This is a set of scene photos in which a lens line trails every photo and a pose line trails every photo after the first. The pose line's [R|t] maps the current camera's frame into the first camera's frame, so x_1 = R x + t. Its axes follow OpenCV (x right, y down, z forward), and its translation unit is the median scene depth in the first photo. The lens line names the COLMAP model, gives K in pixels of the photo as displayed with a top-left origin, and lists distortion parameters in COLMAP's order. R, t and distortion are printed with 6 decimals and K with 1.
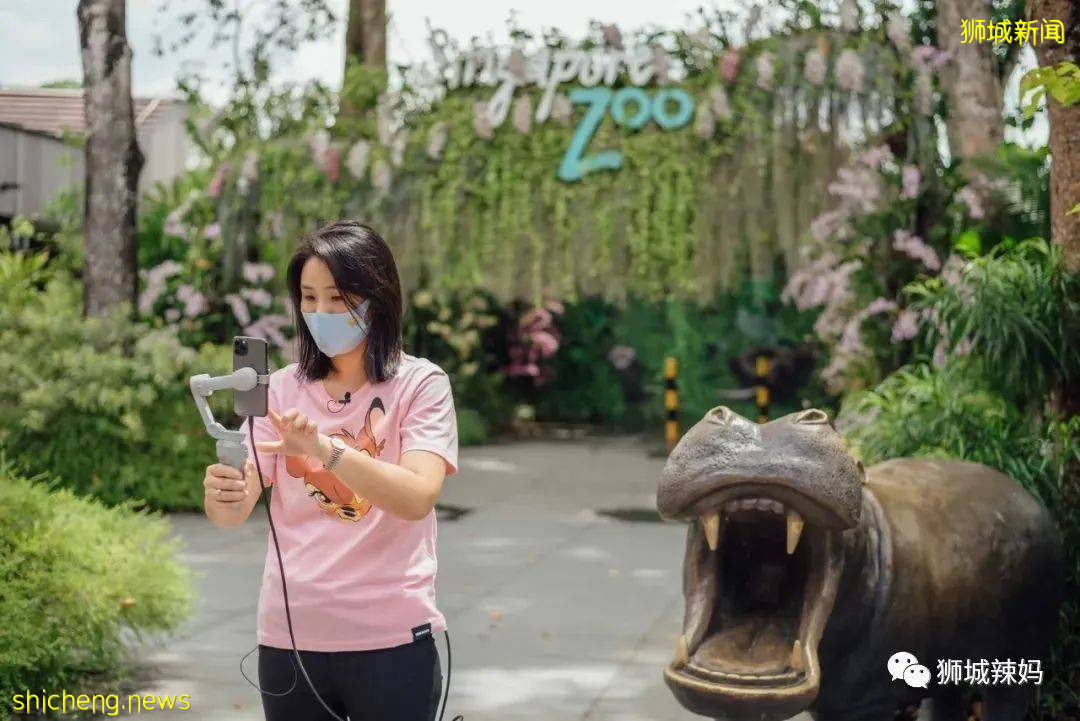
lens RADIAL K [[1505.3, 0, 540.0], [0, 1505.3, 360.5], [0, 0, 1]] dist [-0.099588, 0.049229]
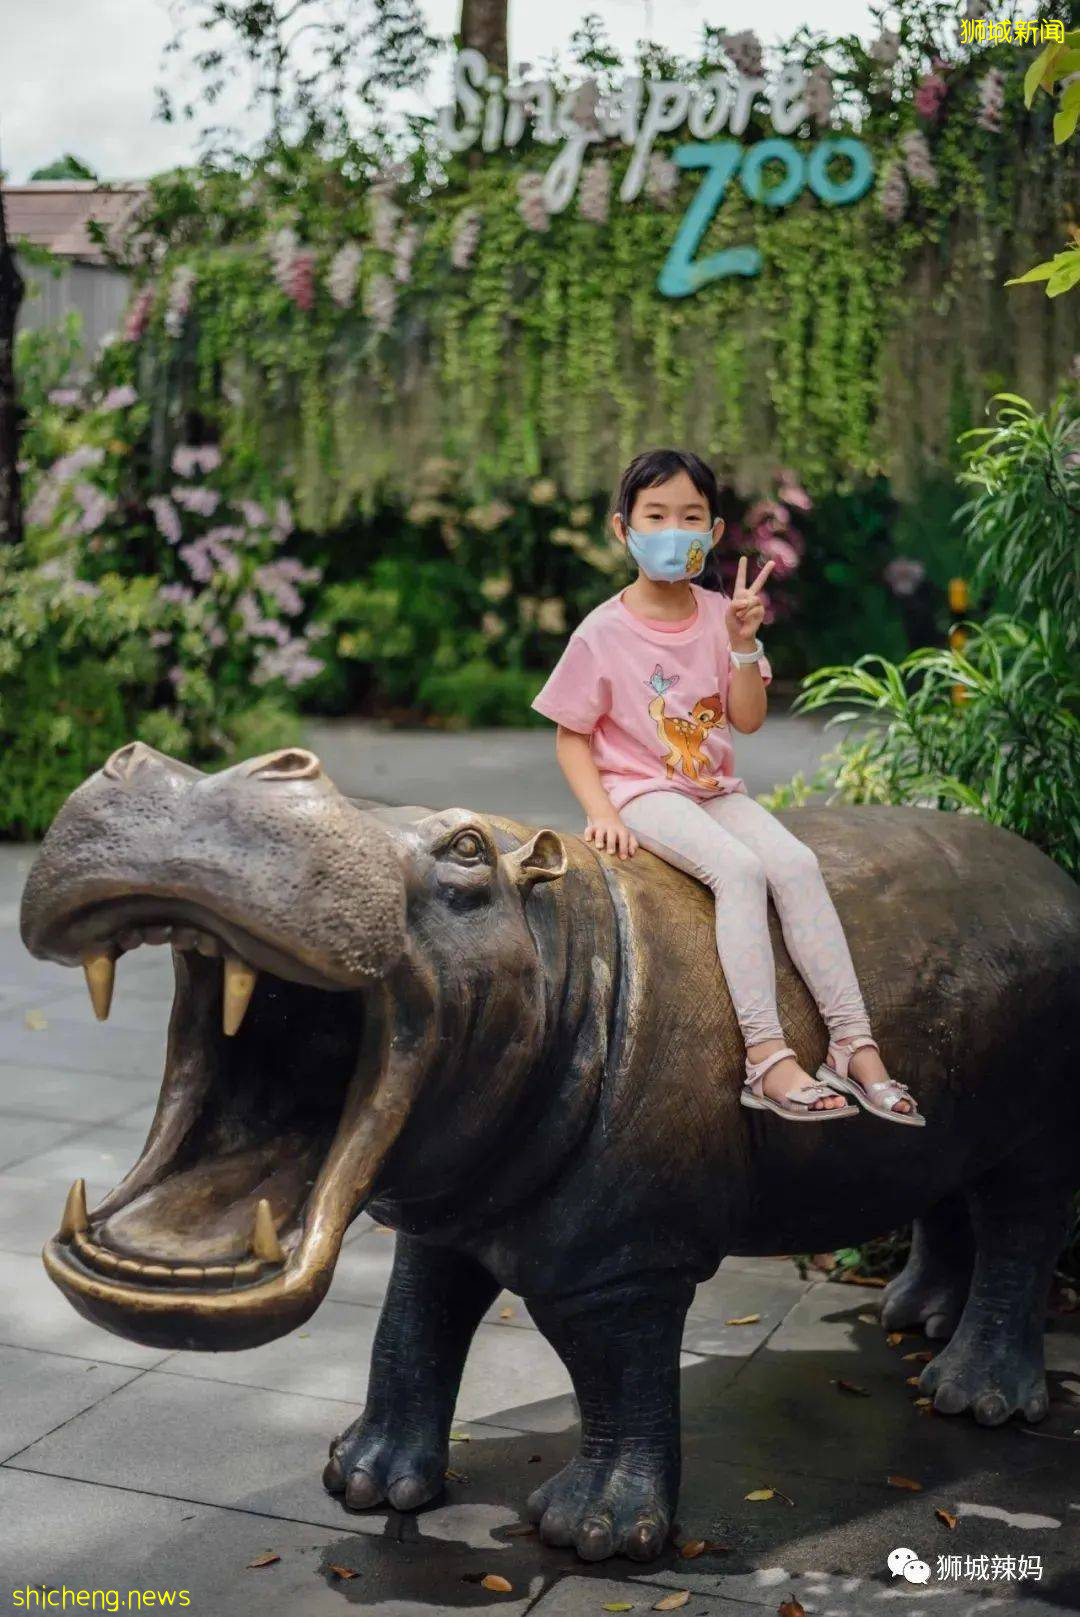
lens RADIAL K [[2253.7, 0, 540.0], [0, 2253.7, 808.5], [0, 0, 1]] dist [-0.099588, 0.049229]
pose [[0.987590, 0.002953, -0.157026, 0.108759], [0.013172, 0.994743, 0.101550, -0.006582], [0.156501, -0.102358, 0.982360, 0.076927]]
